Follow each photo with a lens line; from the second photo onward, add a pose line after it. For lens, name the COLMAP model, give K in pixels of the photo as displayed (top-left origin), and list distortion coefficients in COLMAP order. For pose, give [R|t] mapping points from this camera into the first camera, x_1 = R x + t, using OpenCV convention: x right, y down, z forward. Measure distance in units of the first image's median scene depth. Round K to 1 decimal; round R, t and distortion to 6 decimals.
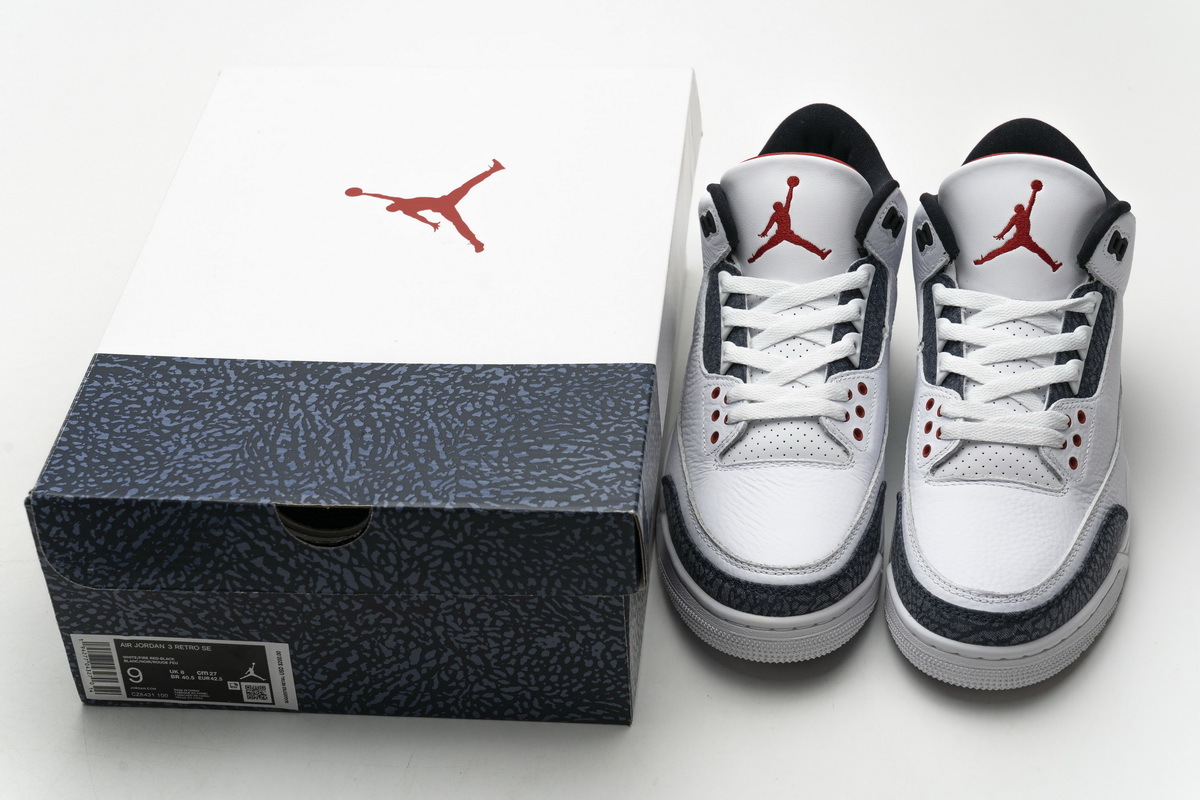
lens RADIAL K [[2193.0, 0, 600.0], [0, 2193.0, 400.0], [0, 0, 1]] dist [-0.023548, 0.075962]
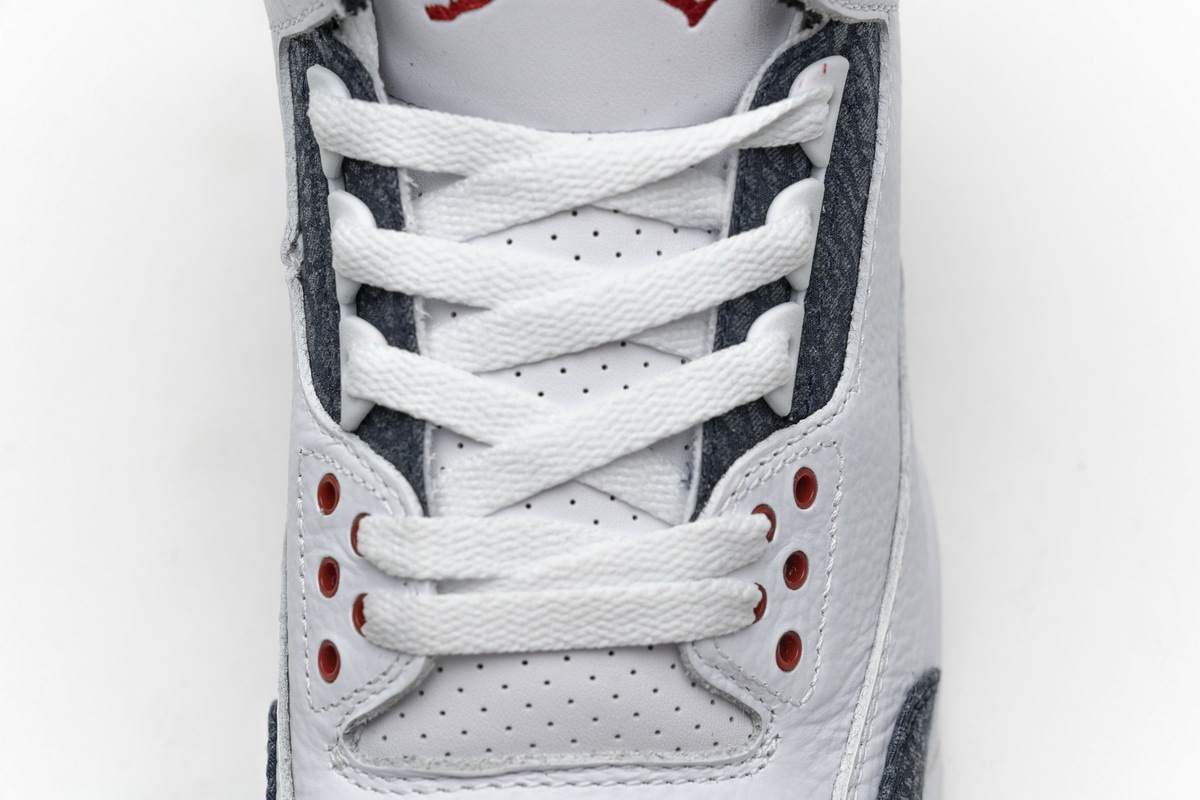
lens RADIAL K [[2337.6, 0, 592.0], [0, 2337.6, 422.9], [0, 0, 1]] dist [0.050331, 0.007049]
pose [[0.982618, -0.131360, 0.131172, 0.145194], [0.074281, 0.925790, 0.370669, -0.128360], [-0.170129, -0.354483, 0.919455, 0.692228]]
